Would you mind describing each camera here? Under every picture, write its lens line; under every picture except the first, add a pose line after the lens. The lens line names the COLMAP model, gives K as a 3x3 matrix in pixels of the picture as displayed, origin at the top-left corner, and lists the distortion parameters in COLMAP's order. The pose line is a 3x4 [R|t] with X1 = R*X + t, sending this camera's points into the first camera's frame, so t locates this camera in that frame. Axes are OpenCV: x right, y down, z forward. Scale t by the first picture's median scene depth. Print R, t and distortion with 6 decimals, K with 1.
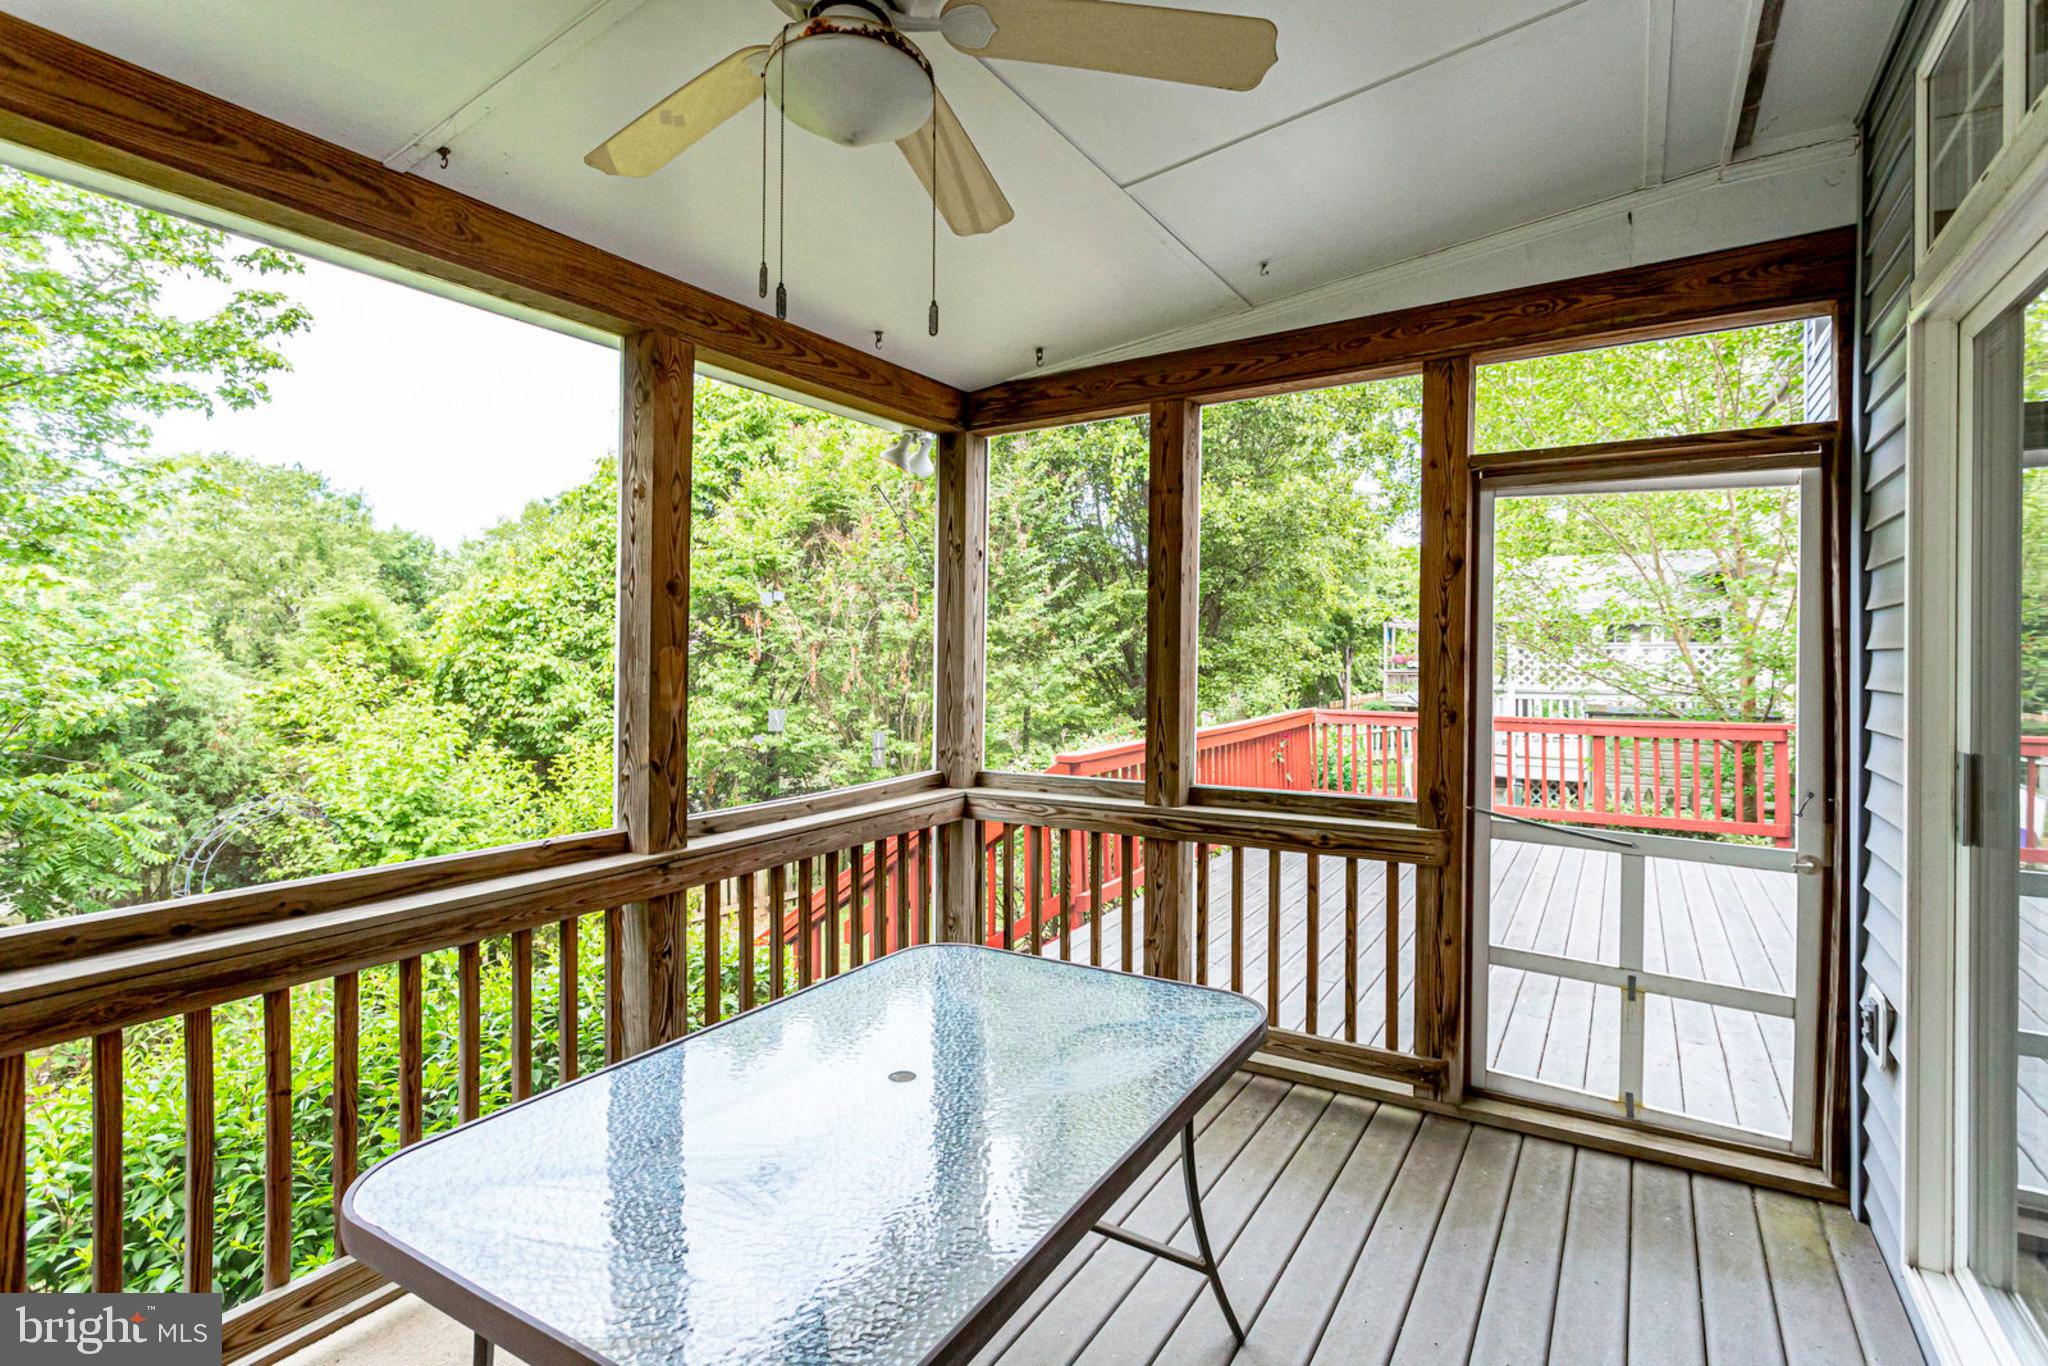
lens RADIAL K [[1005.8, 0, 1024.0], [0, 1005.8, 683.0], [0, 0, 1]] dist [0.014225, 0.000765]
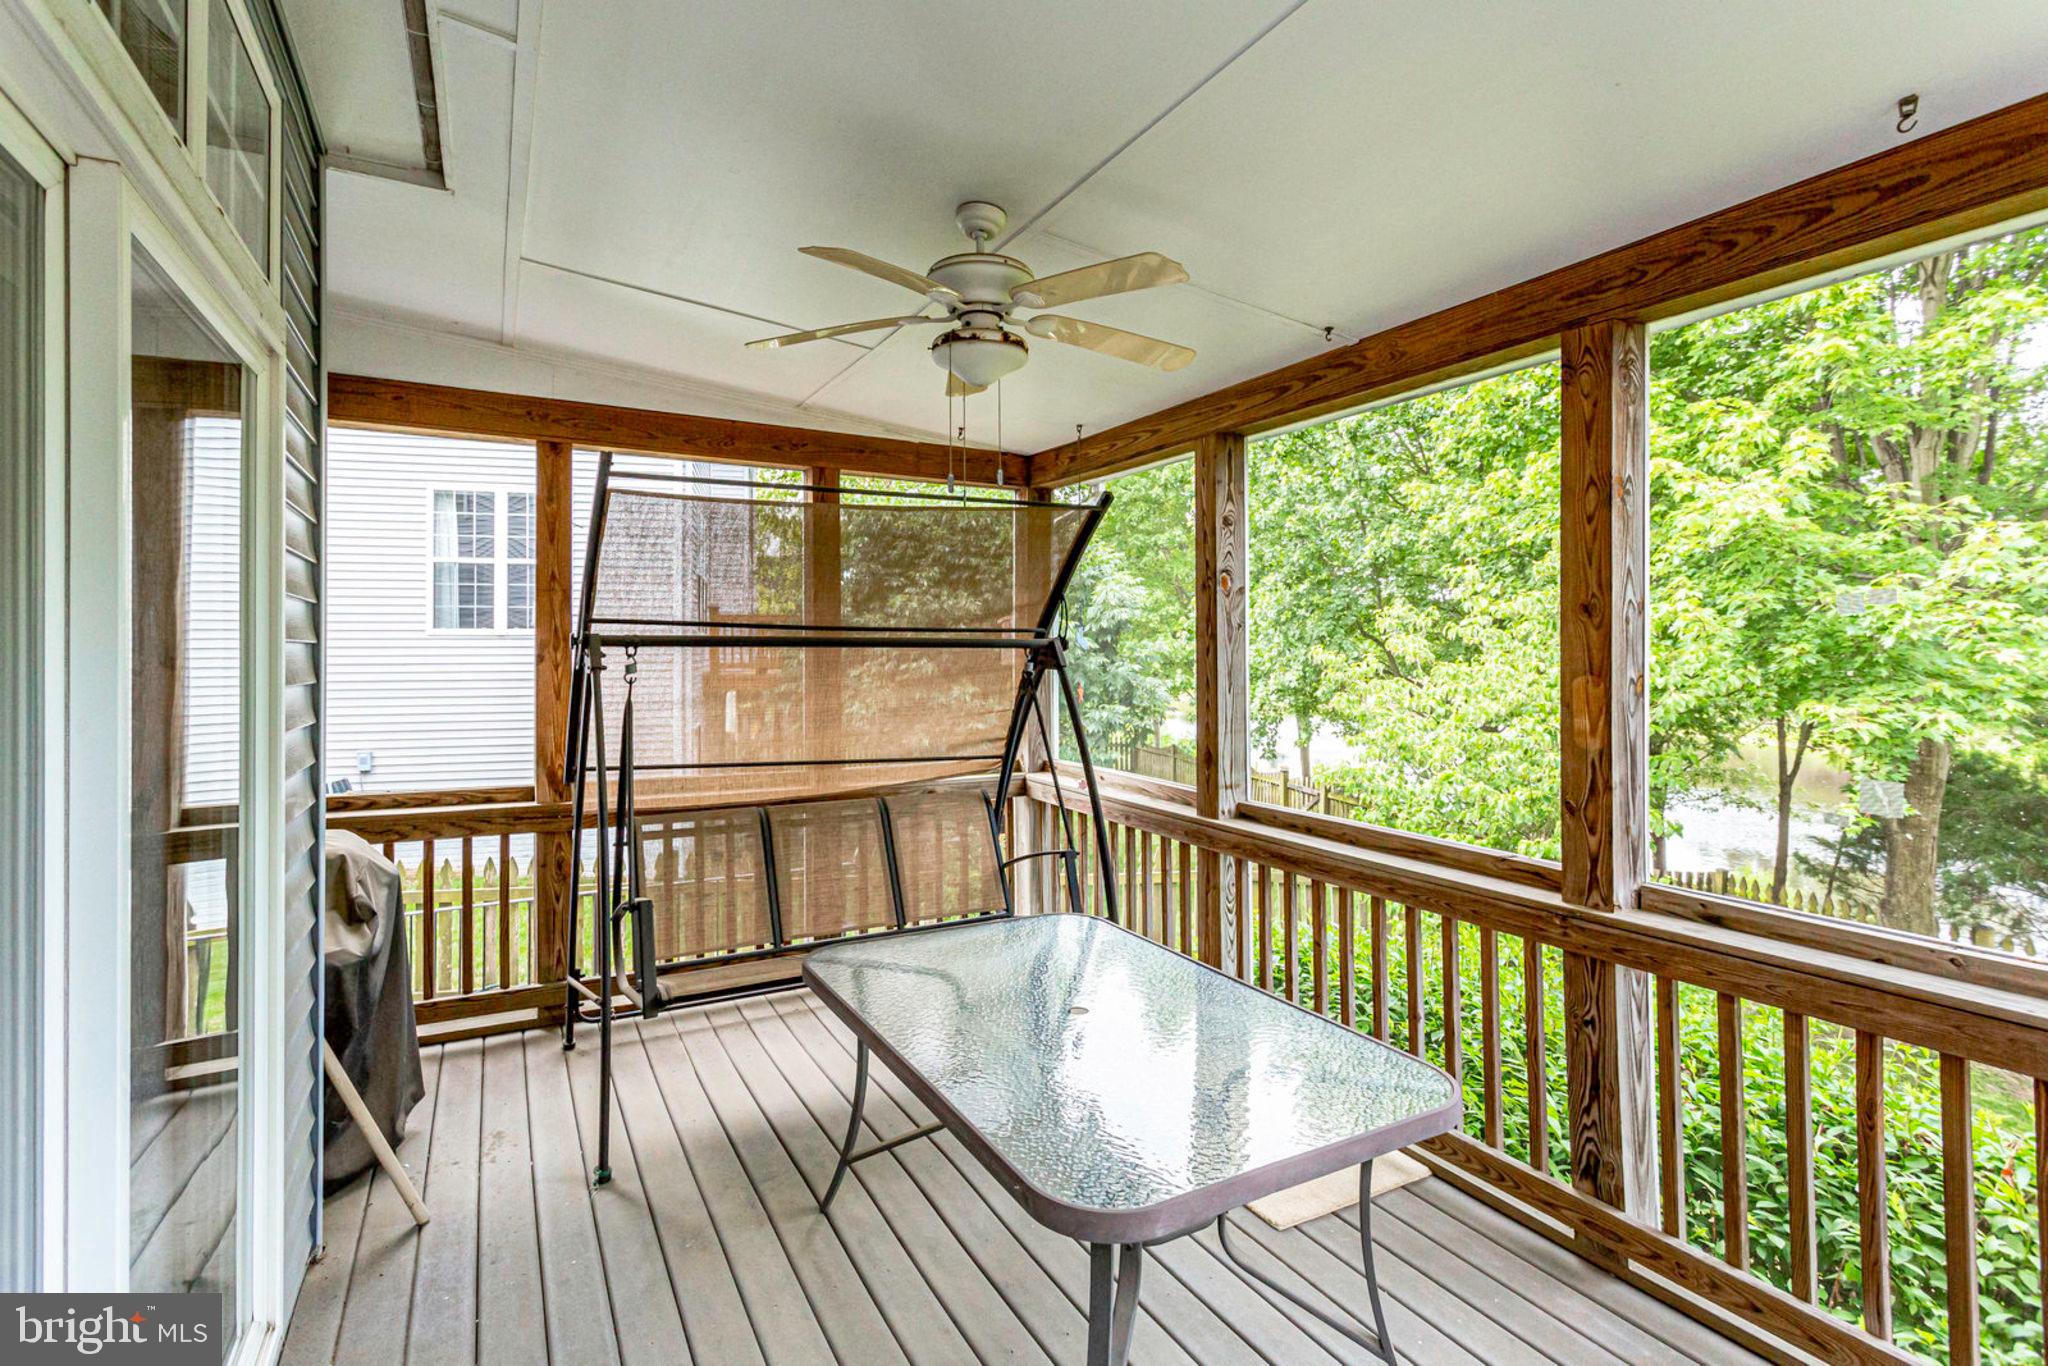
lens RADIAL K [[1005.8, 0, 1024.0], [0, 1005.8, 683.0], [0, 0, 1]] dist [0.014225, 0.000765]
pose [[-0.514581, 0.021935, -0.857161, 0.672356], [-0.031297, 0.998526, 0.044341, -0.054380], [0.856870, 0.049644, -0.513136, 1.045951]]
